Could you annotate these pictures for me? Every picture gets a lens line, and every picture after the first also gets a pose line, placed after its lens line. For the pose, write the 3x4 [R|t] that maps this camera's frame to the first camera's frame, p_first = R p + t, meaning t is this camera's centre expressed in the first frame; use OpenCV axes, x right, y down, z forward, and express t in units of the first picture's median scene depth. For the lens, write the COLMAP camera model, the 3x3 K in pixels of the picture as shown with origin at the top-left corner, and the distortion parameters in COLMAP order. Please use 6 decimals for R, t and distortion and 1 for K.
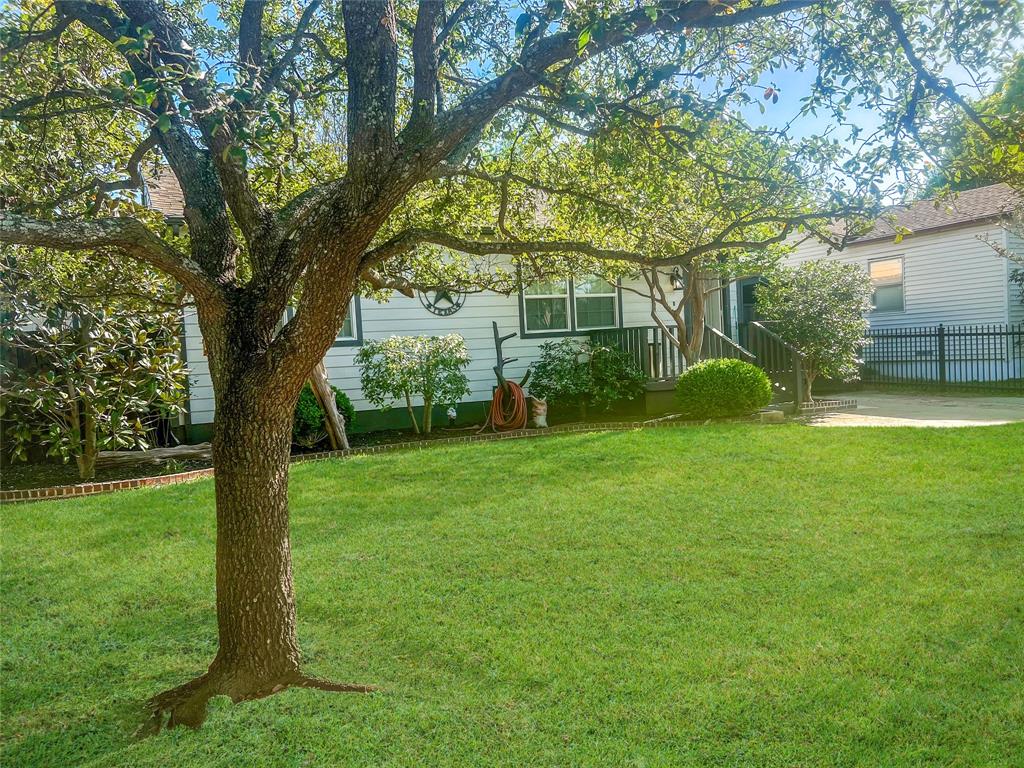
lens RADIAL K [[770.5, 0, 529.1], [0, 770.5, 389.5], [0, 0, 1]] dist [0.058318, -0.067949]
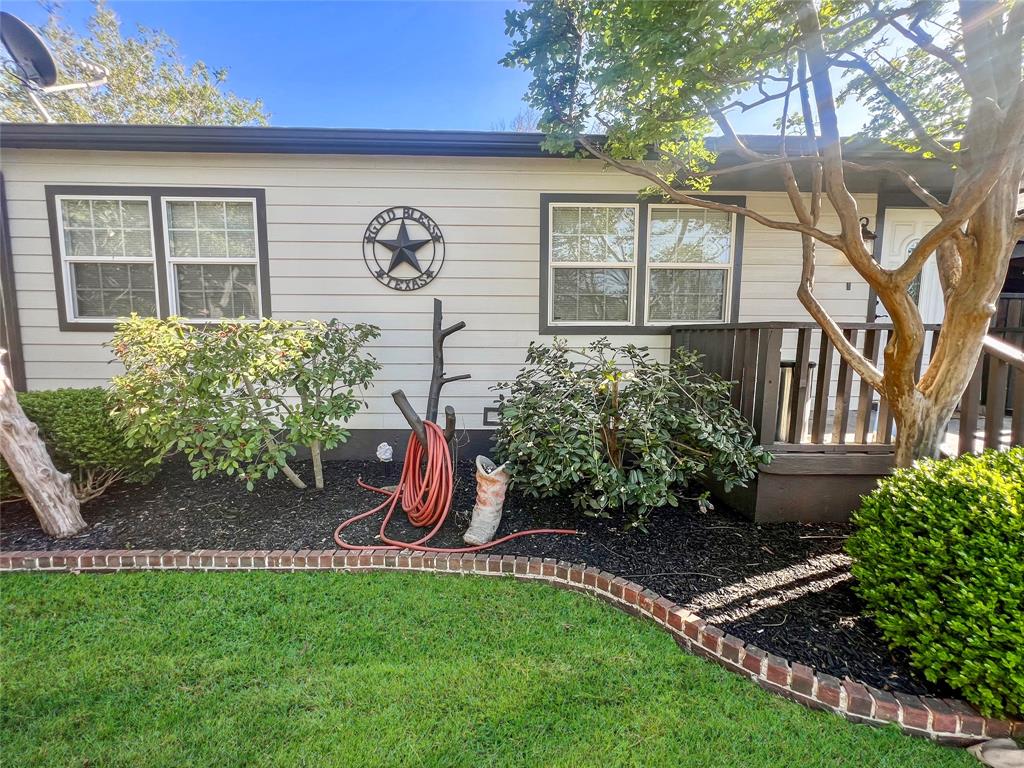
lens RADIAL K [[410.4, 0, 517.2], [0, 410.4, 381.8], [0, 0, 1]] dist [-0.001086, -0.000346]
pose [[0.902285, 0.103938, -0.418423, 0.187003], [-0.073446, 0.993375, 0.088380, -0.091684], [0.424837, -0.049012, 0.903942, 1.150575]]
